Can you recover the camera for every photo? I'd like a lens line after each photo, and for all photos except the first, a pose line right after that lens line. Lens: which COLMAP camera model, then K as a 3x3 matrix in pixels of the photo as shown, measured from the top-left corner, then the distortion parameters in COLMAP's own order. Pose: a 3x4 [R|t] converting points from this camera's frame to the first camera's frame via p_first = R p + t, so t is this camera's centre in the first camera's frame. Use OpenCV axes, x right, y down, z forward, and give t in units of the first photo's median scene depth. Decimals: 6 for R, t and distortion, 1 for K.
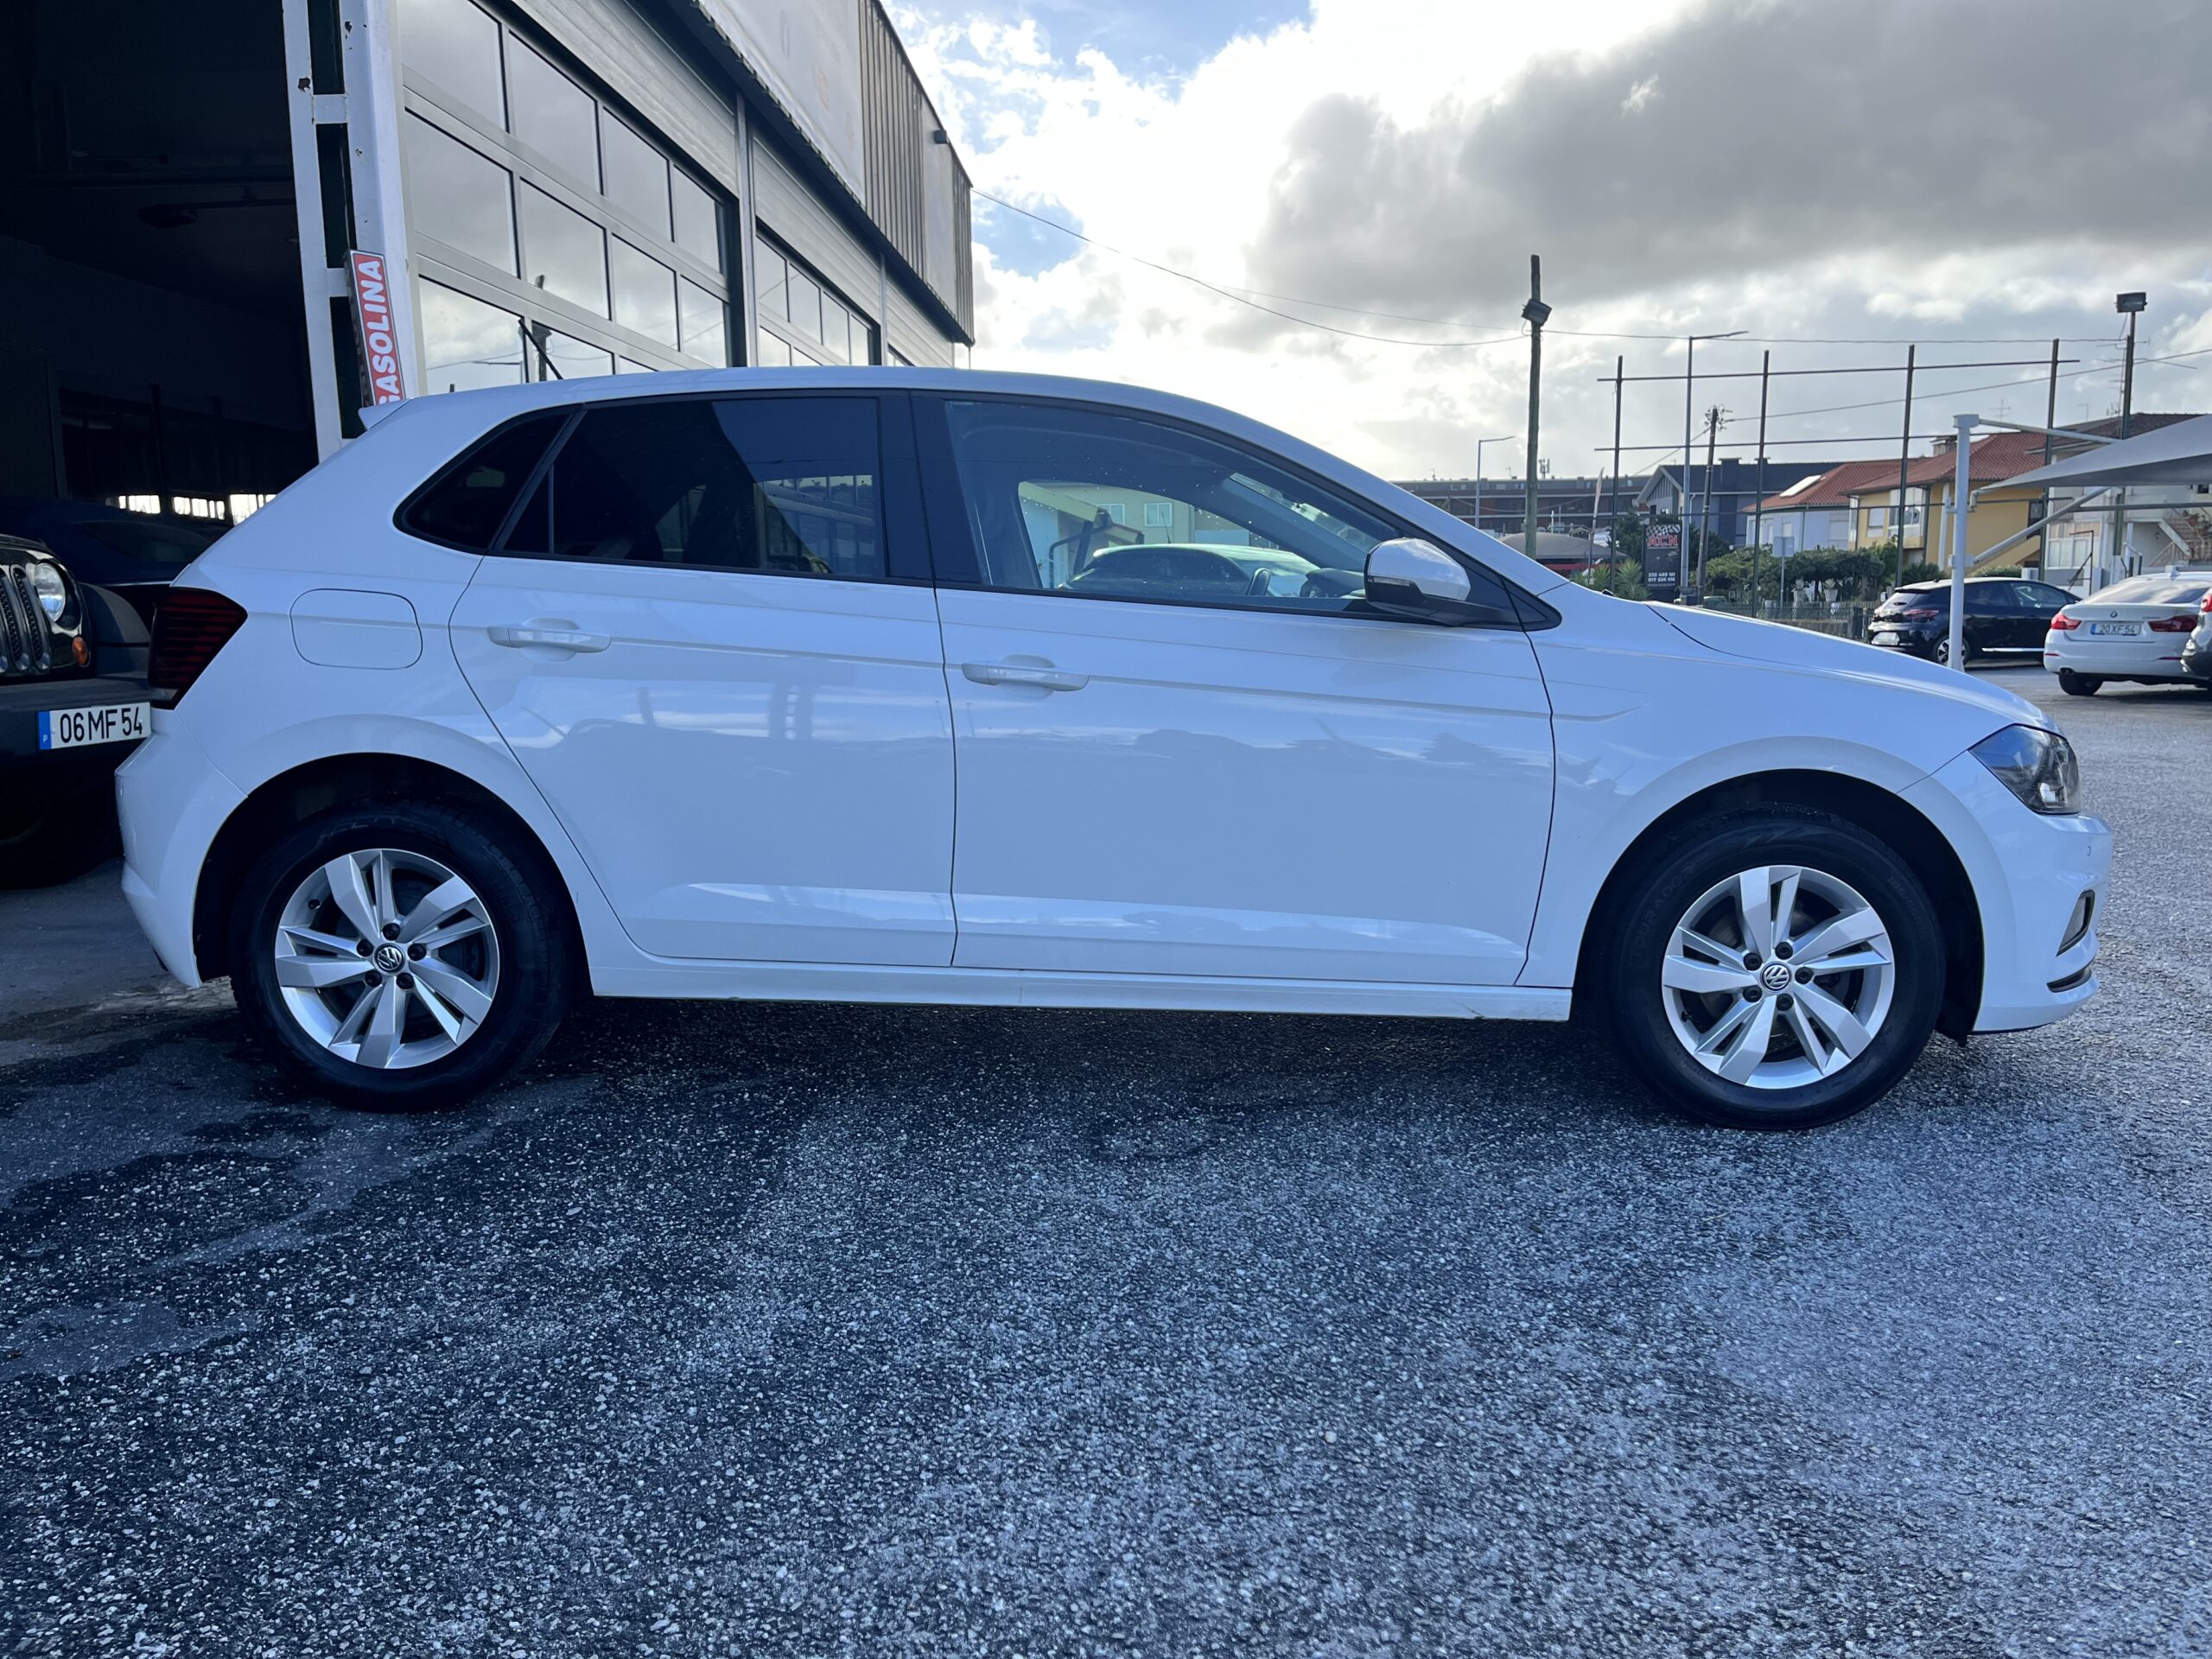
lens RADIAL K [[1694.2, 0, 1145.4], [0, 1694.2, 850.3], [0, 0, 1]] dist [0.054974, -0.064983]
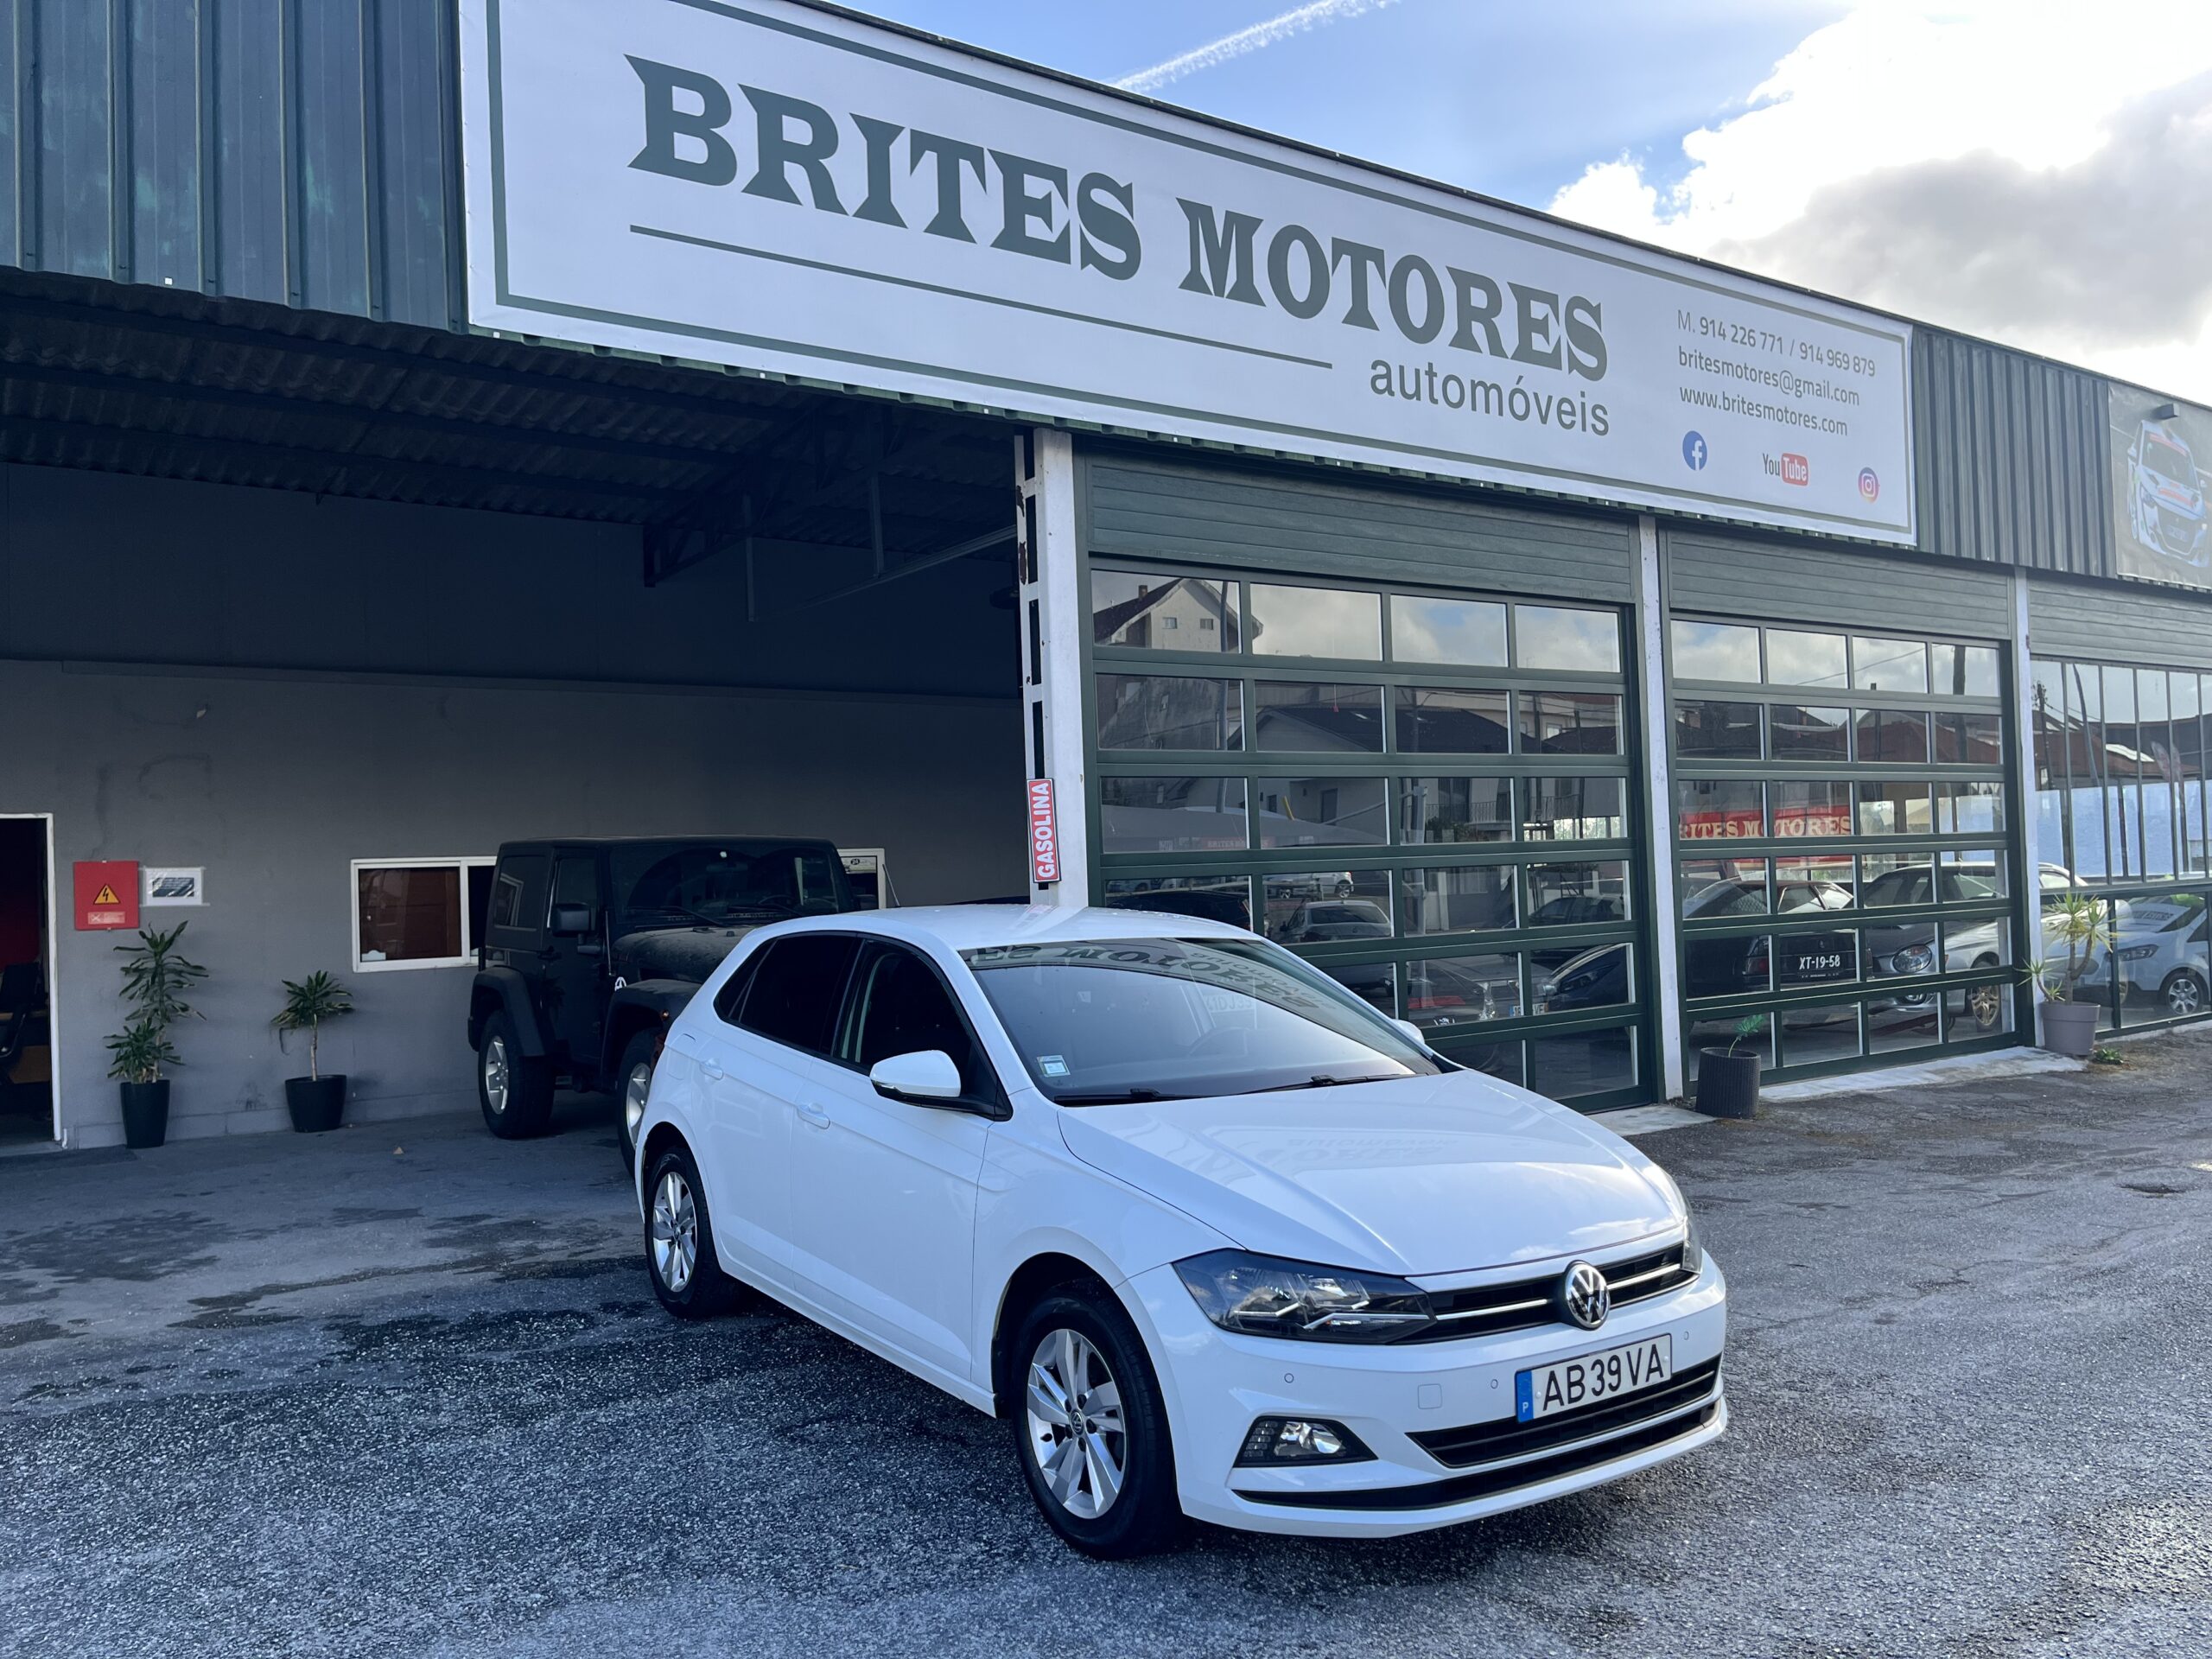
lens RADIAL K [[1694.2, 0, 1121.3], [0, 1694.2, 834.3], [0, 0, 1]] dist [0.054974, -0.064983]
pose [[0.597035, -0.027003, -0.801760, 1.416272], [-0.098470, 0.989409, -0.106650, -0.224798], [0.796149, 0.142623, 0.588053, 0.226126]]
